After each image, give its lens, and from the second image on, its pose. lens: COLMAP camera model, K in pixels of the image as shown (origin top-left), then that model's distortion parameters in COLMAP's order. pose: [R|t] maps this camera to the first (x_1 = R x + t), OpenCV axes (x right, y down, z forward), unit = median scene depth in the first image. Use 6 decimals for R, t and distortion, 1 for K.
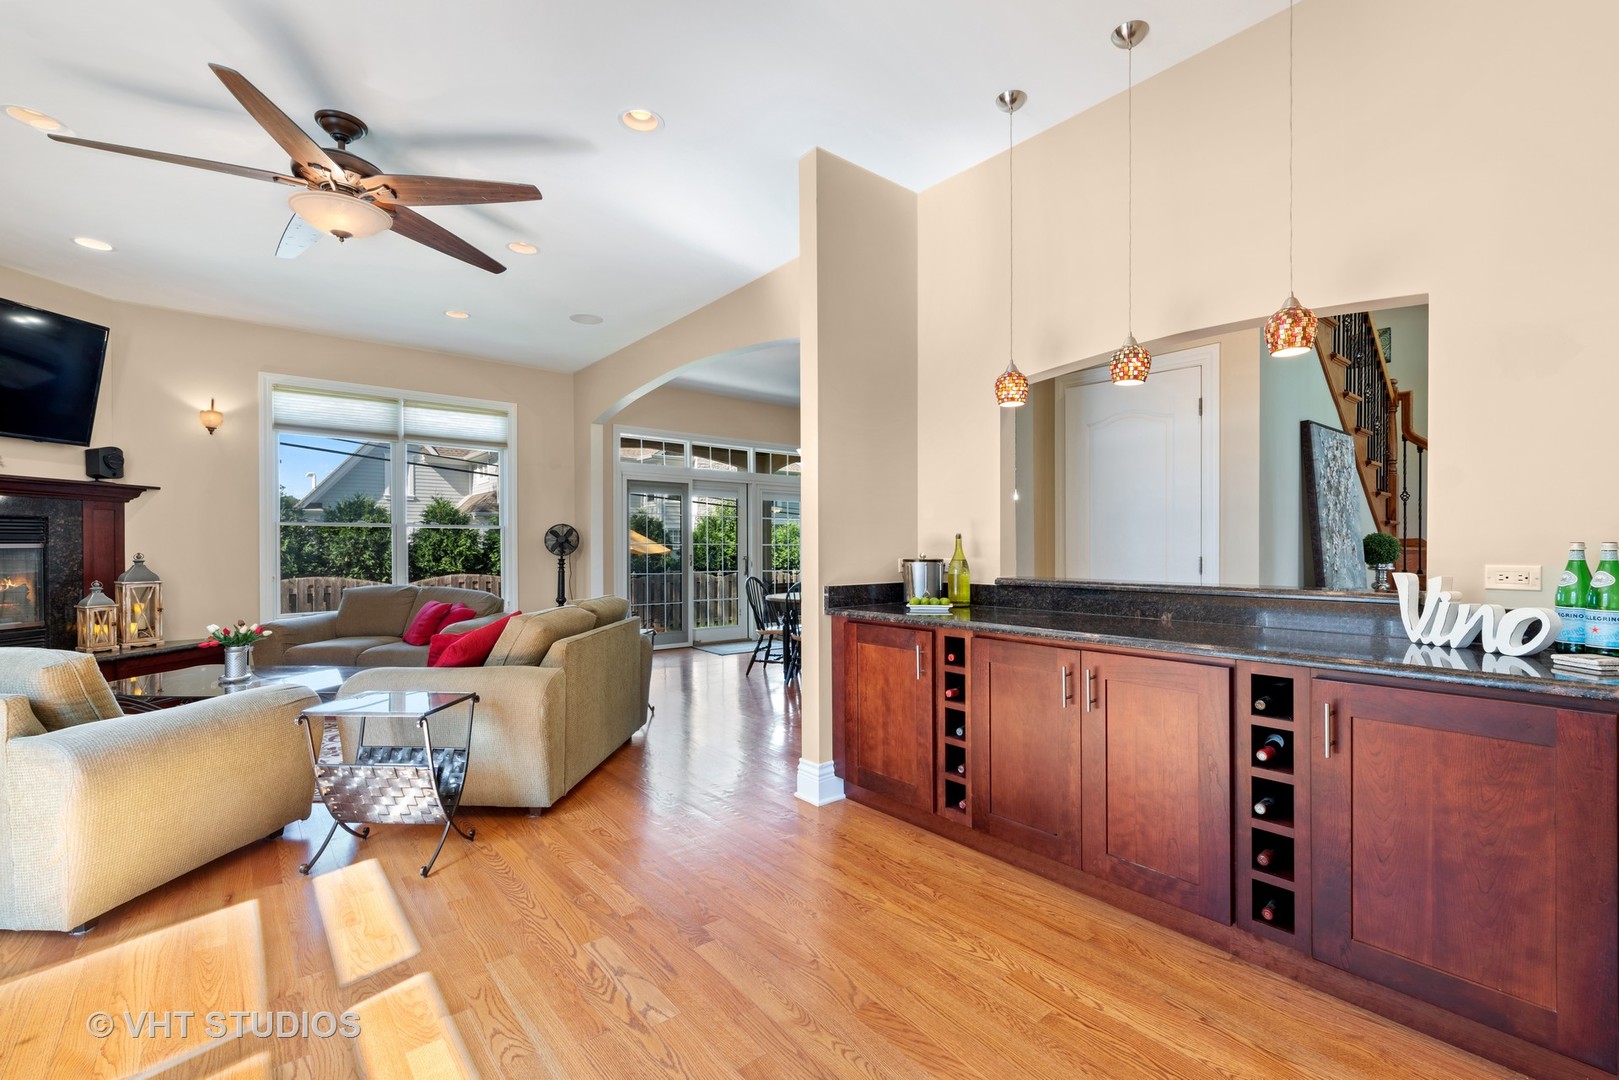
lens RADIAL K [[704.1, 0, 810.1], [0, 704.1, 542.3], [0, 0, 1]] dist [0.003024, 0.000250]
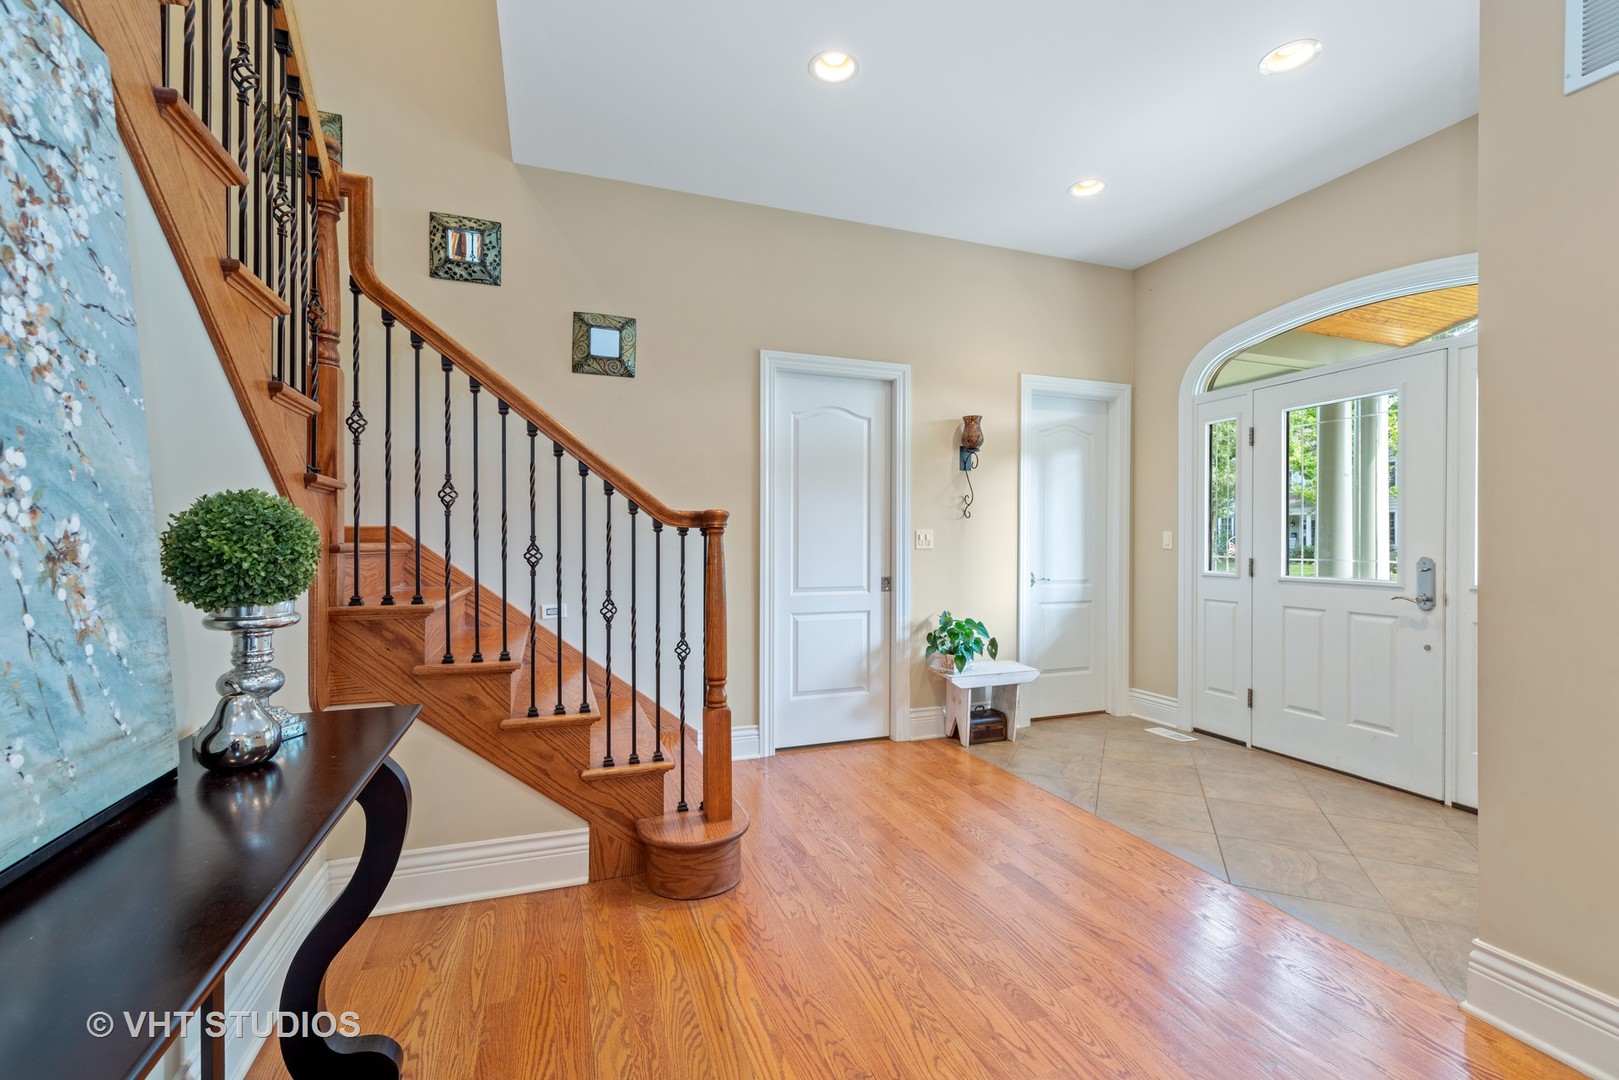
lens RADIAL K [[704.1, 0, 810.8], [0, 704.1, 546.3], [0, 0, 1]] dist [0.003024, 0.000250]
pose [[0.315745, 0.002269, 0.948841, 0.531239], [-0.000841, 0.999997, -0.002111, 0.008147], [-0.948844, -0.000131, 0.315746, 0.612019]]
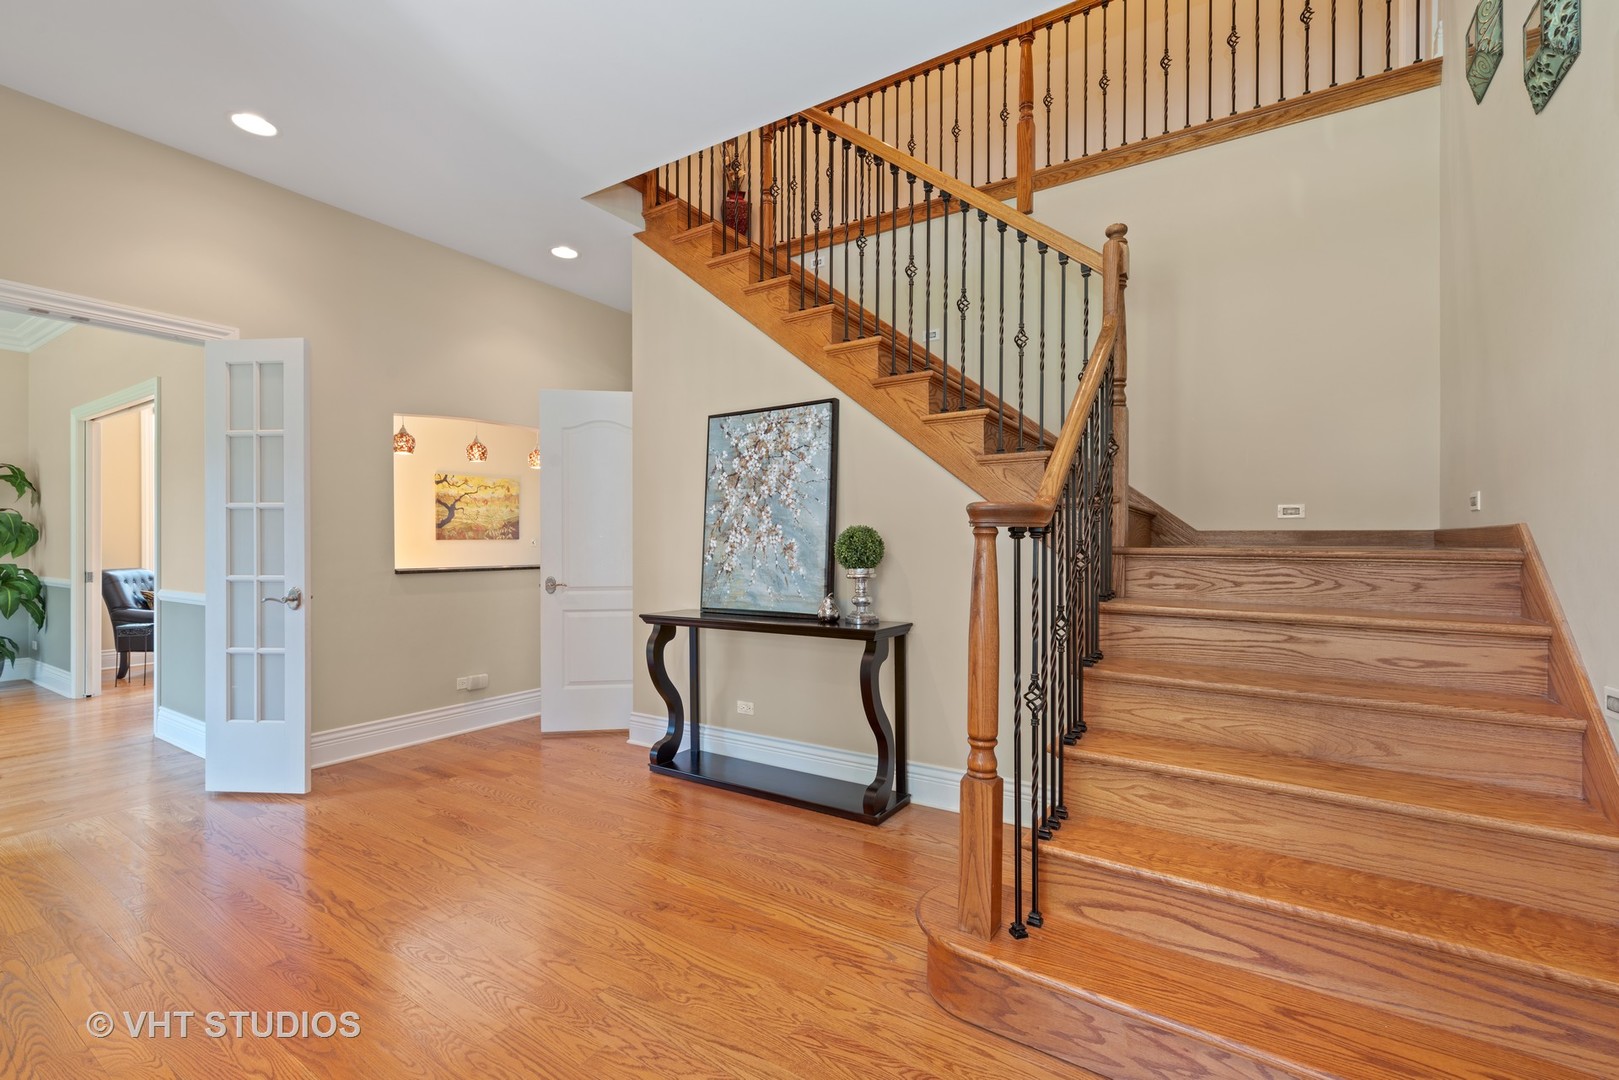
lens RADIAL K [[704.1, 0, 812.4], [0, 704.1, 543.0], [0, 0, 1]] dist [0.003024, 0.000250]
pose [[0.304364, 0.003893, -0.952548, 1.341874], [-0.002538, 0.999991, 0.003276, 0.002306], [0.952553, 0.001420, 0.304371, 0.643475]]
